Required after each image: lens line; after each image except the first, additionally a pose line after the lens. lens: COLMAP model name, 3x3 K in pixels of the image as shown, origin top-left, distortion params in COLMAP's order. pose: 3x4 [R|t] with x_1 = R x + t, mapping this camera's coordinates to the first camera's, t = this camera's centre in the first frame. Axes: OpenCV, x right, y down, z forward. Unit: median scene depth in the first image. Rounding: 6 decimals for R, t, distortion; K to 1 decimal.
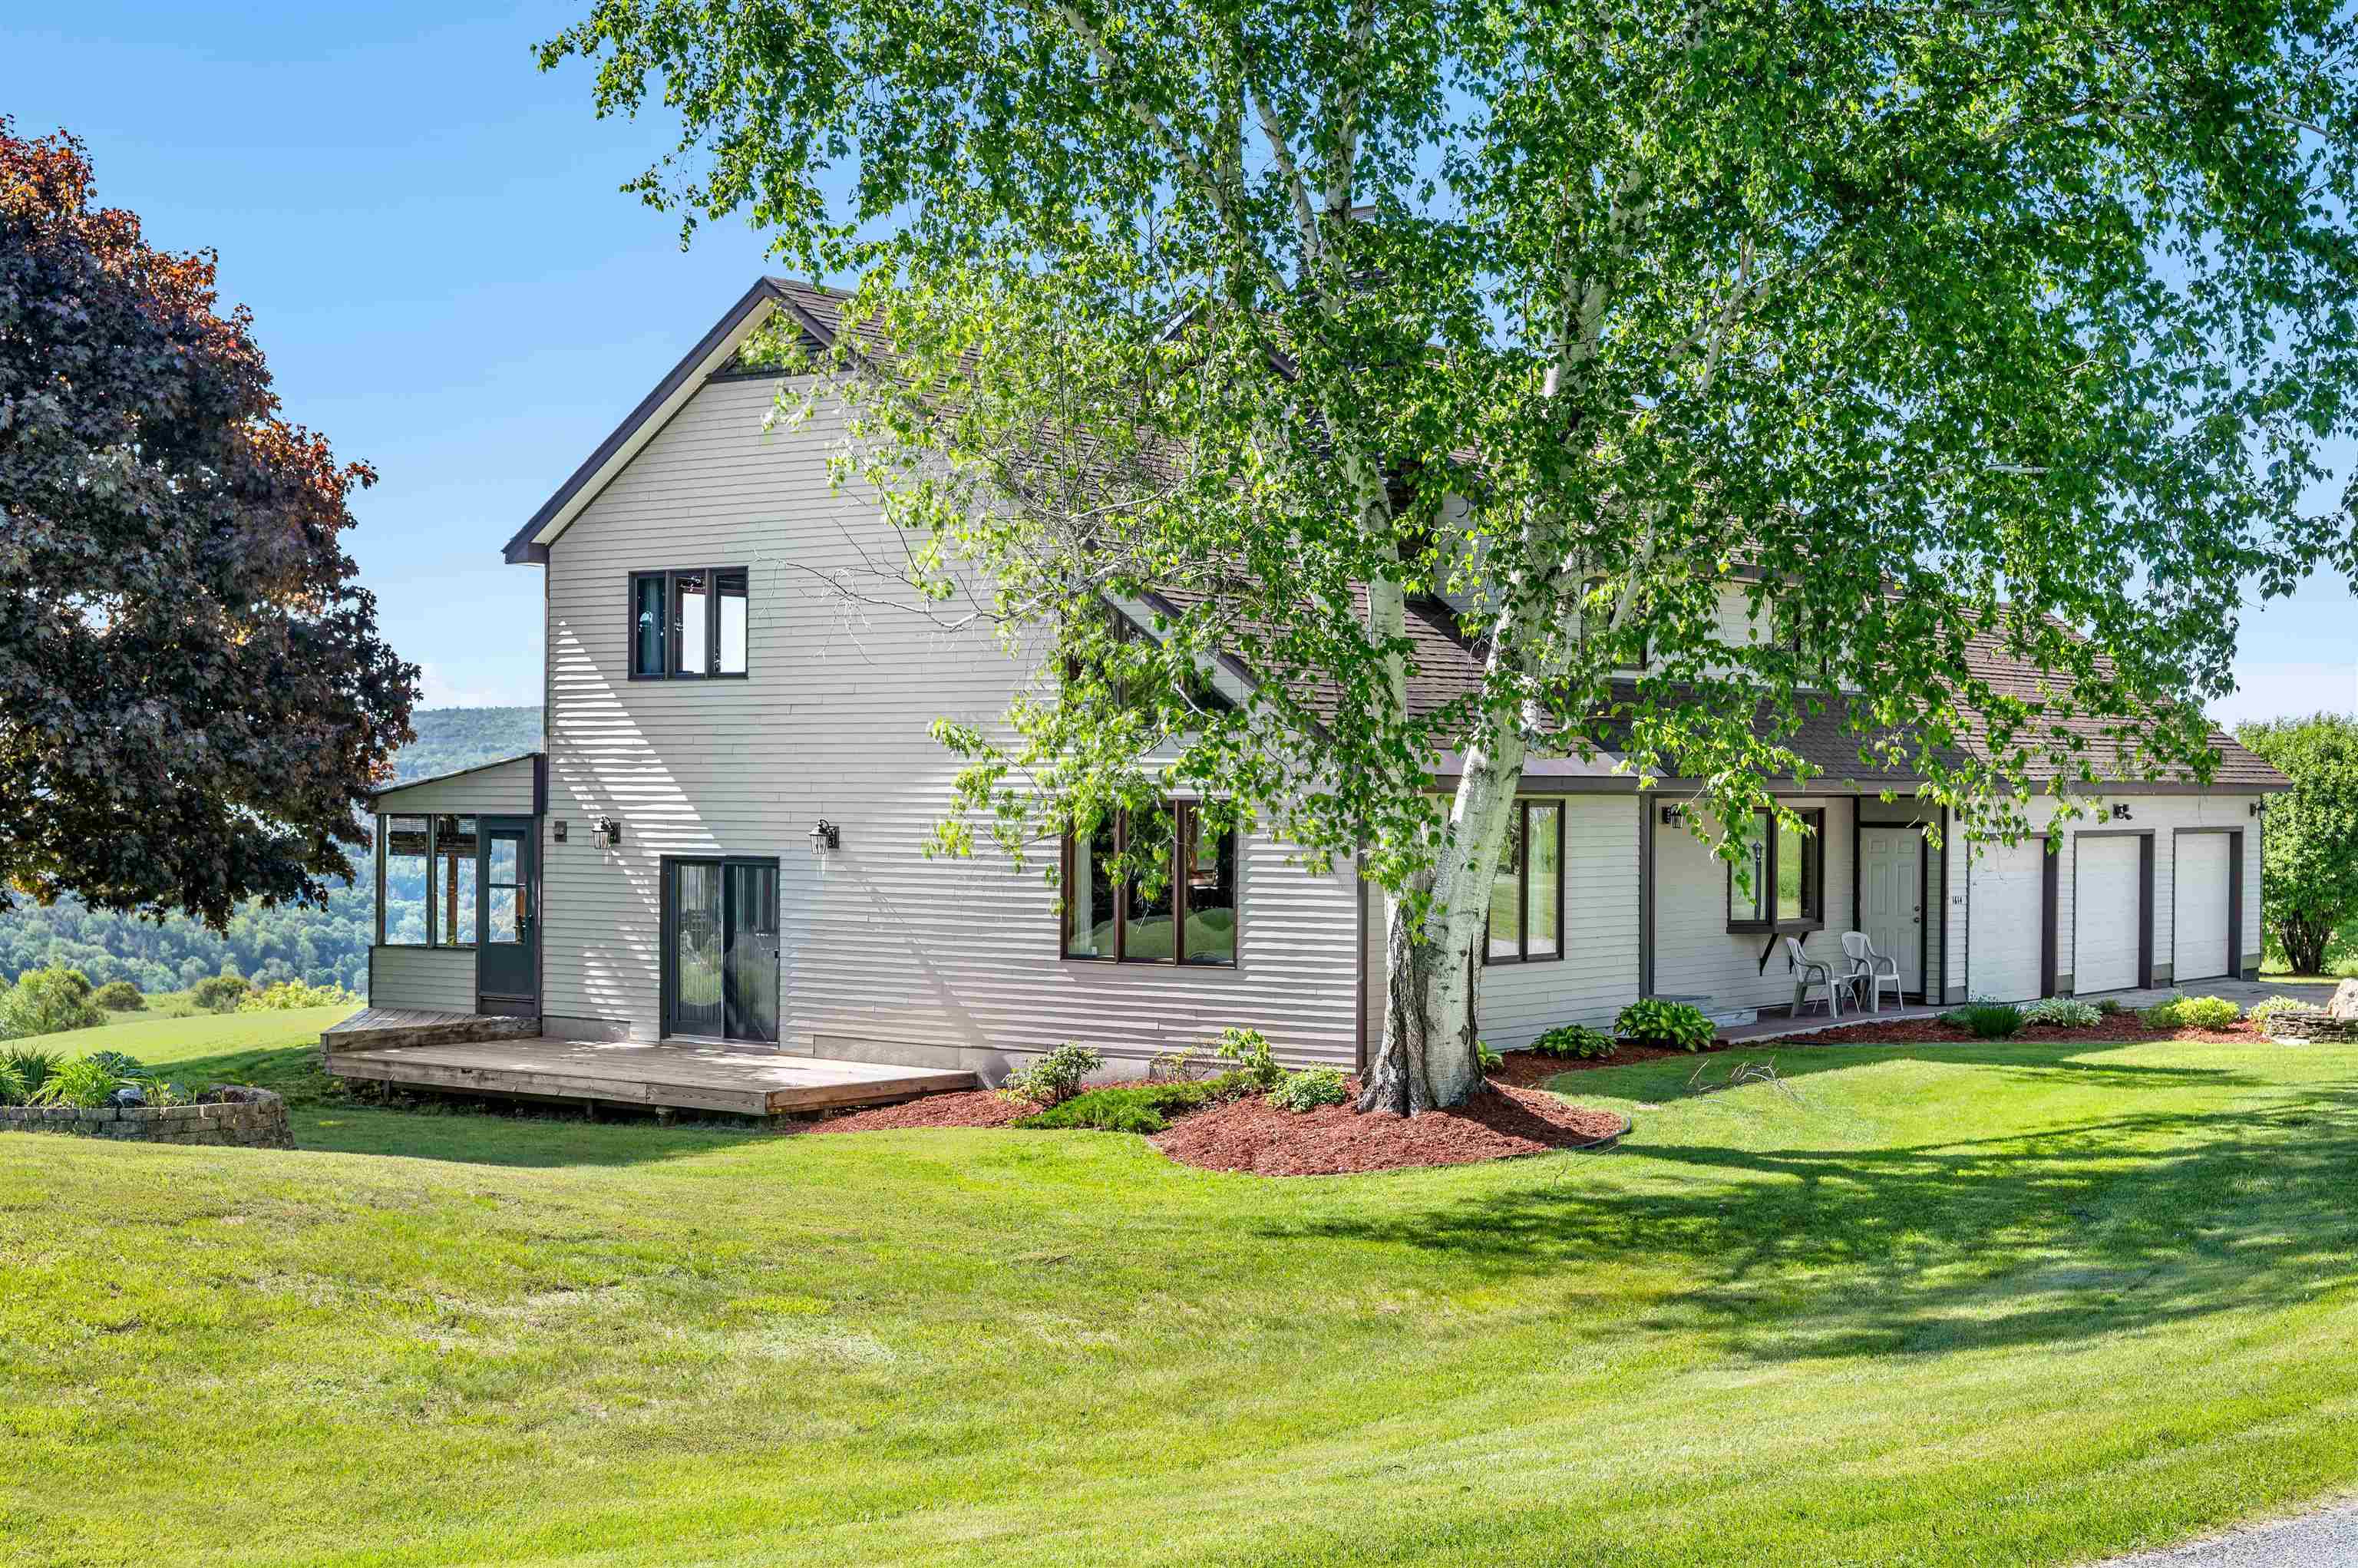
lens RADIAL K [[3225.1, 0, 1179.0], [0, 3225.1, 784.0], [0, 0, 1]] dist [-0.019444, 0.034405]
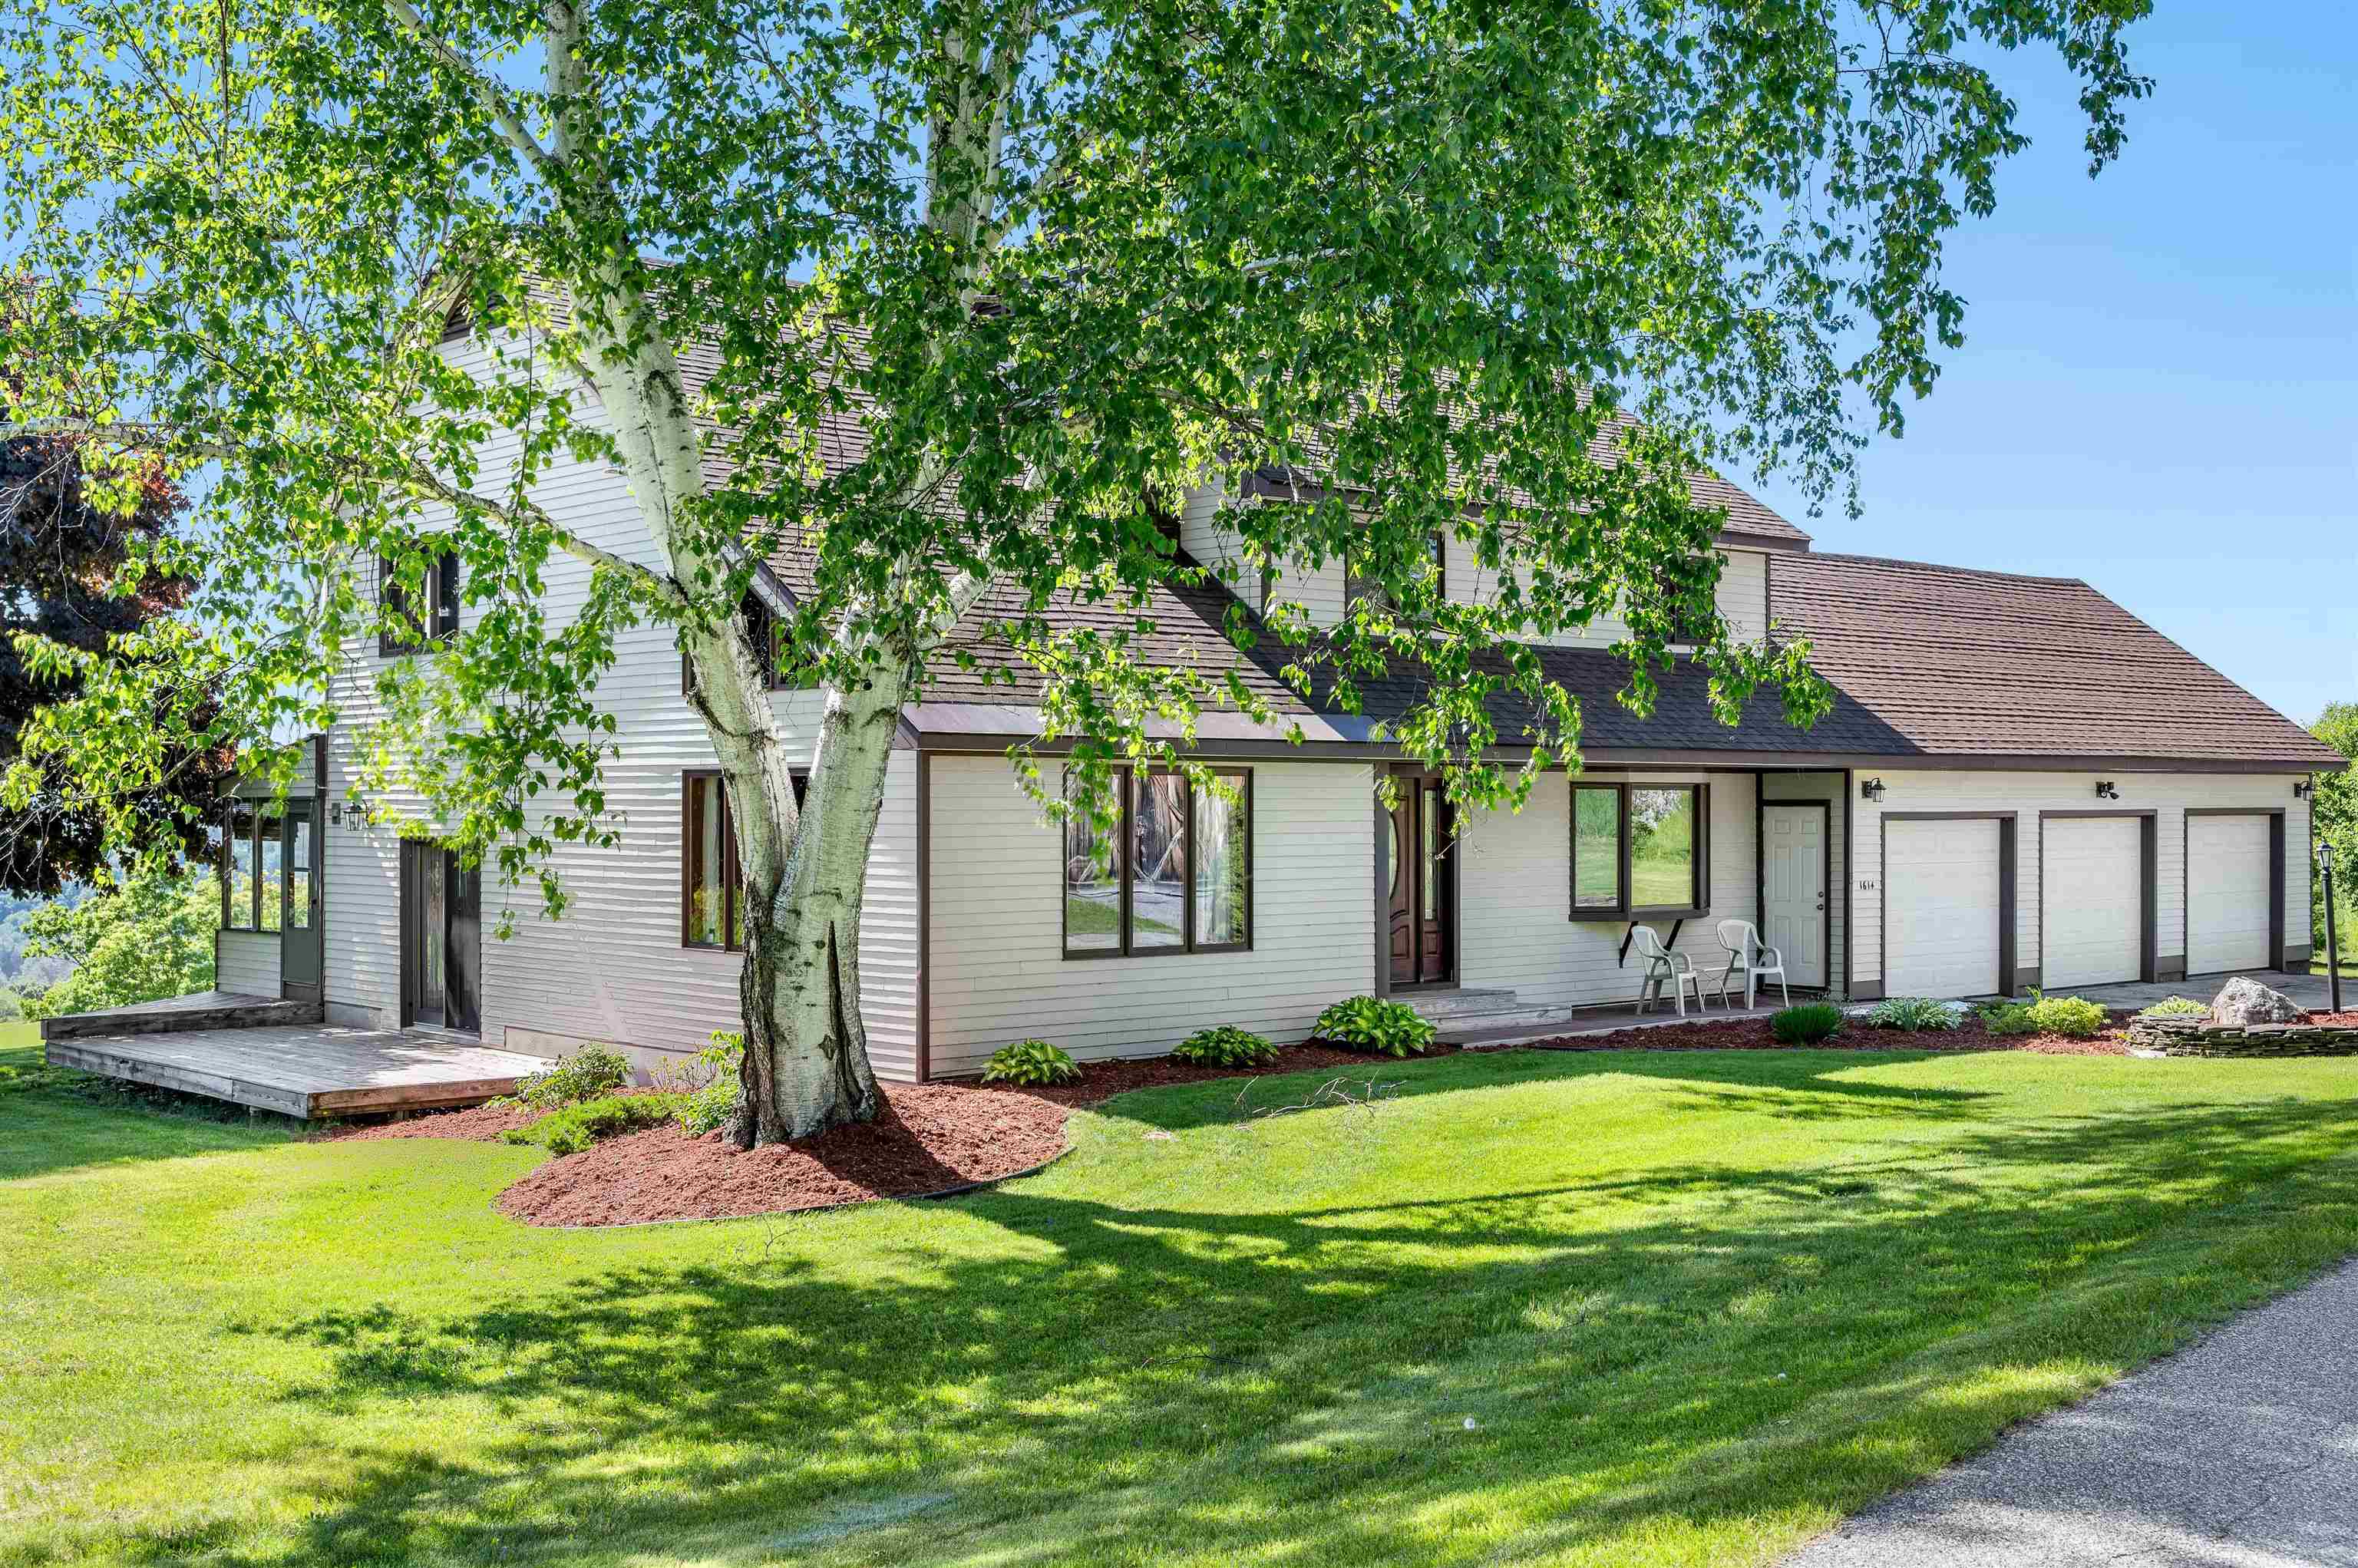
lens RADIAL K [[2580.5, 0, 1179.0], [0, 2580.5, 784.0], [0, 0, 1]] dist [-0.006127, -0.018729]
pose [[0.982511, -0.007158, -0.186067, 0.219168], [0.006003, 0.999959, -0.006772, 0.013363], [0.186108, 0.005537, 0.982514, 0.294646]]
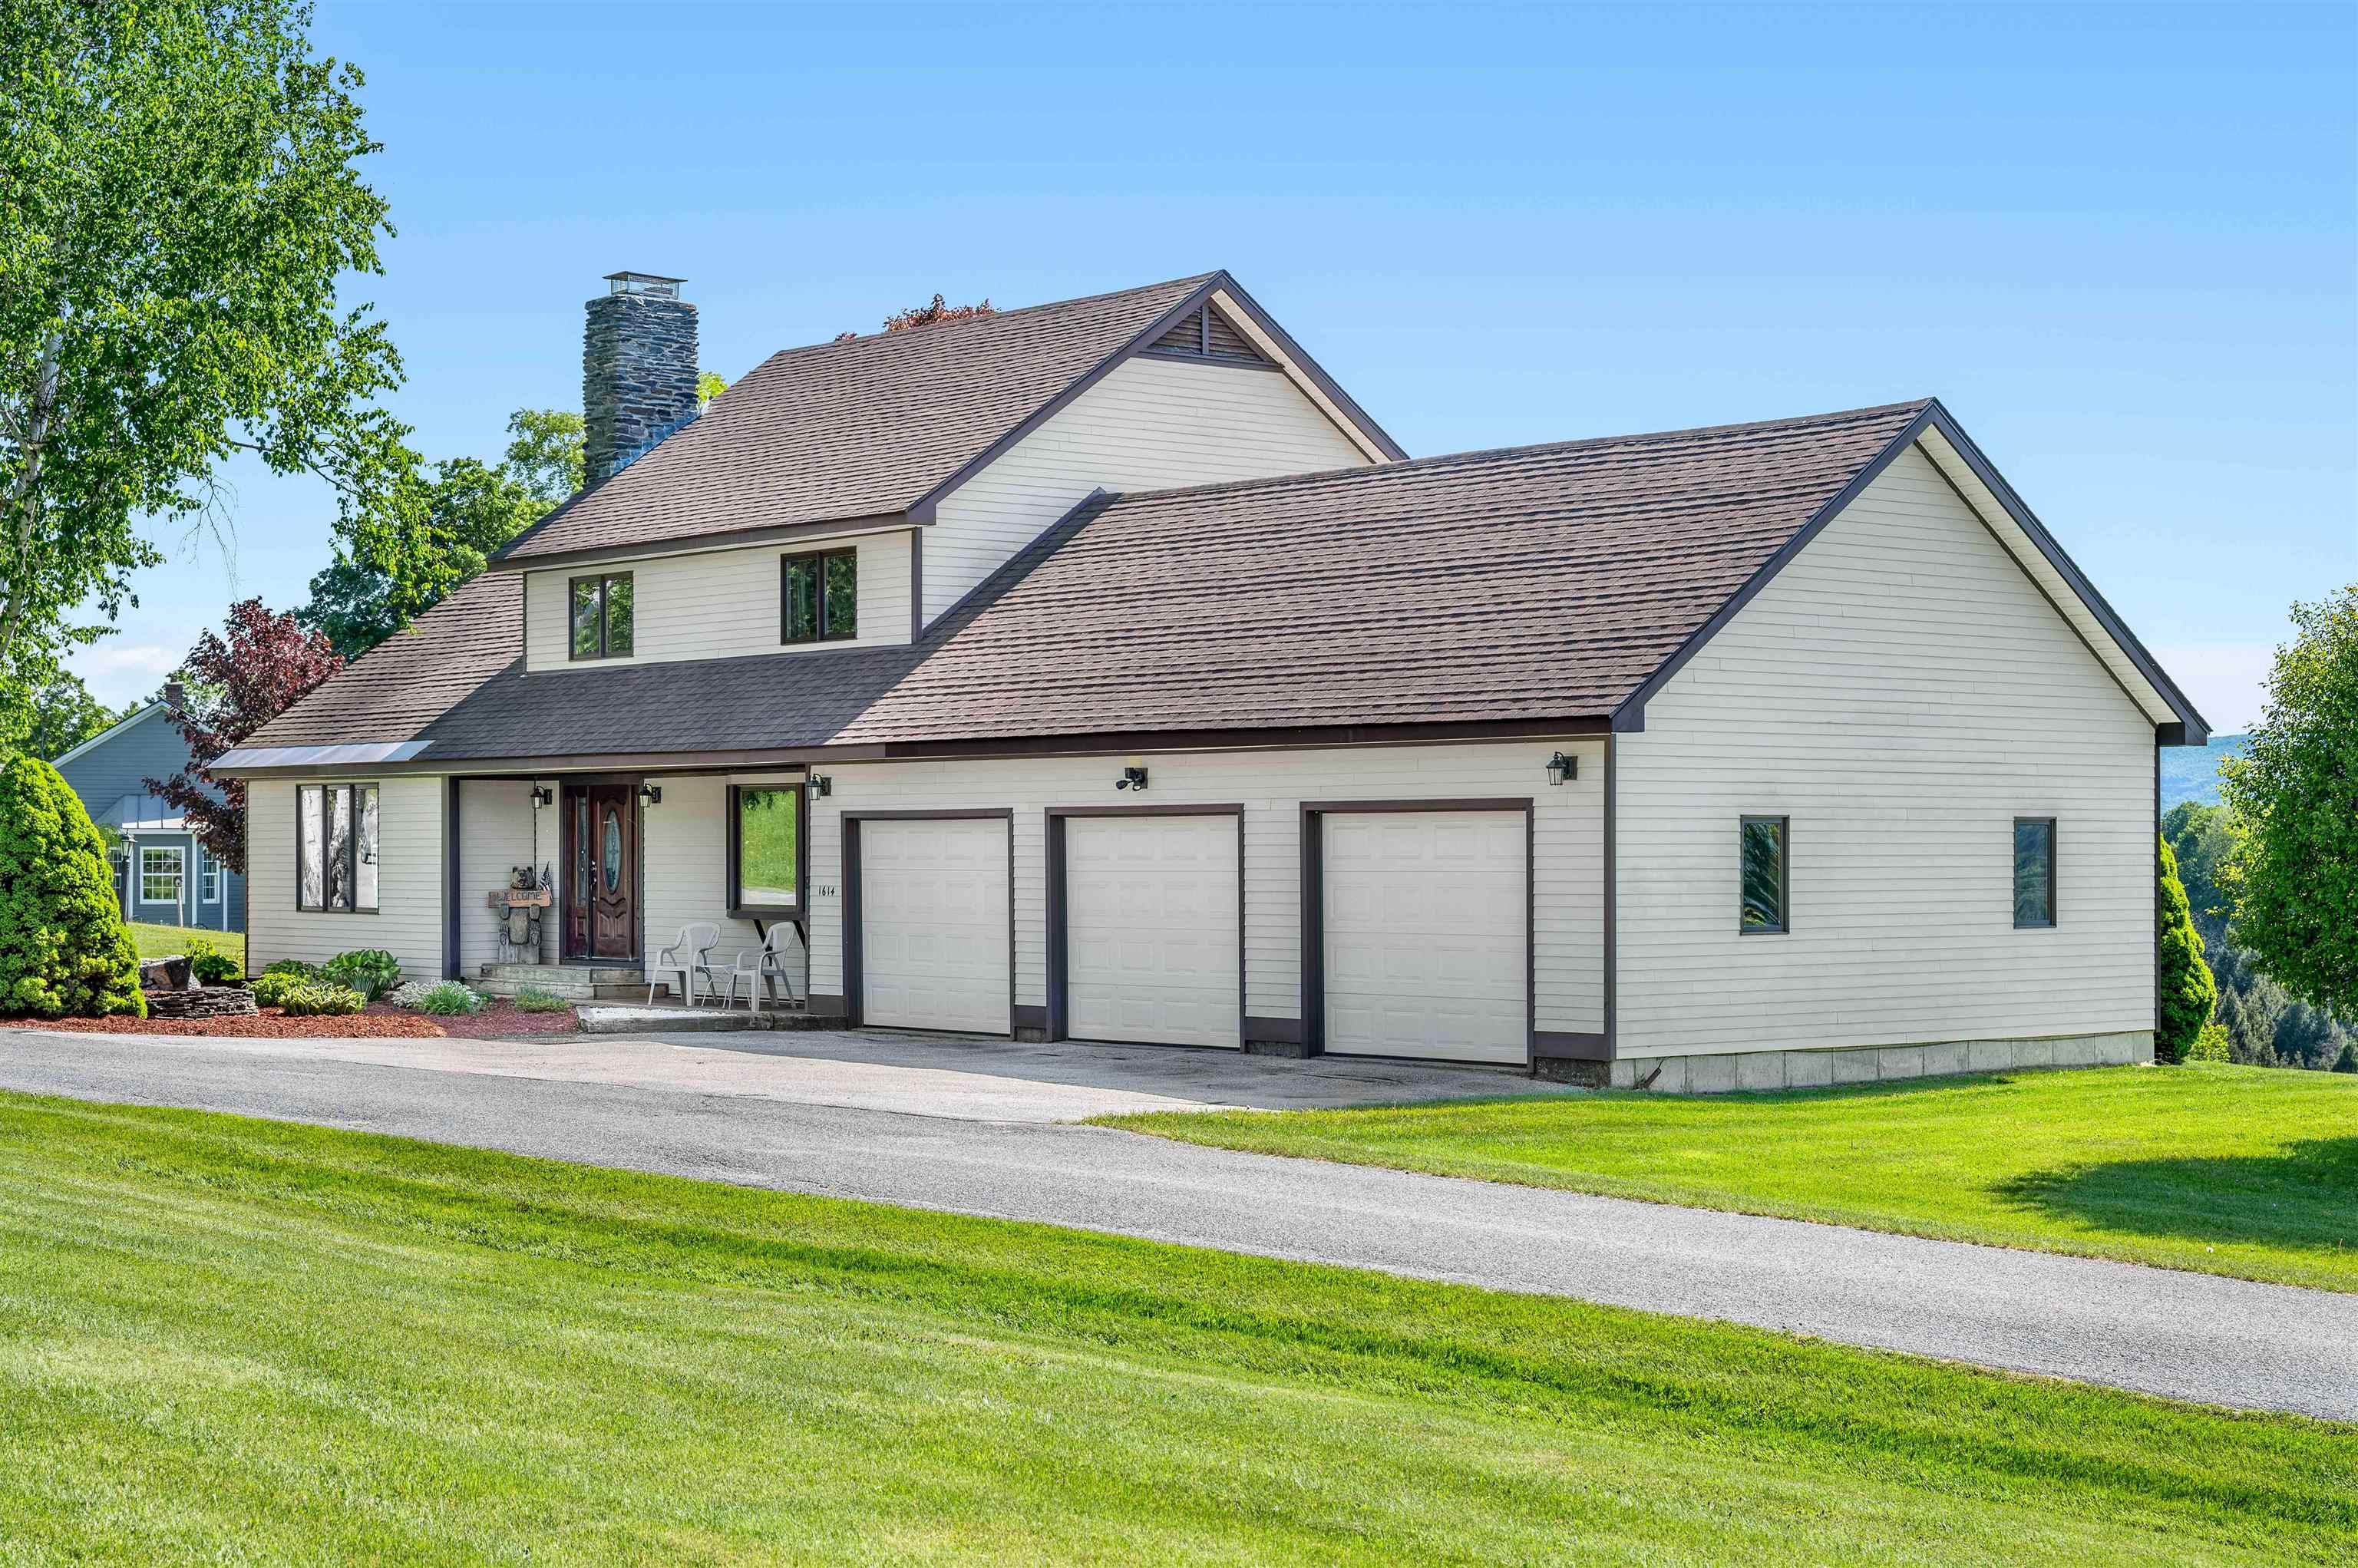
lens RADIAL K [[3660.6, 0, 1179.0], [0, 3660.6, 784.0], [0, 0, 1]] dist [-0.000181, -0.000999]
pose [[-0.201720, -0.010241, -0.979390, 1.354607], [0.014488, 0.999805, -0.013438, 0.026354], [0.979336, -0.016900, -0.201532, 1.505060]]
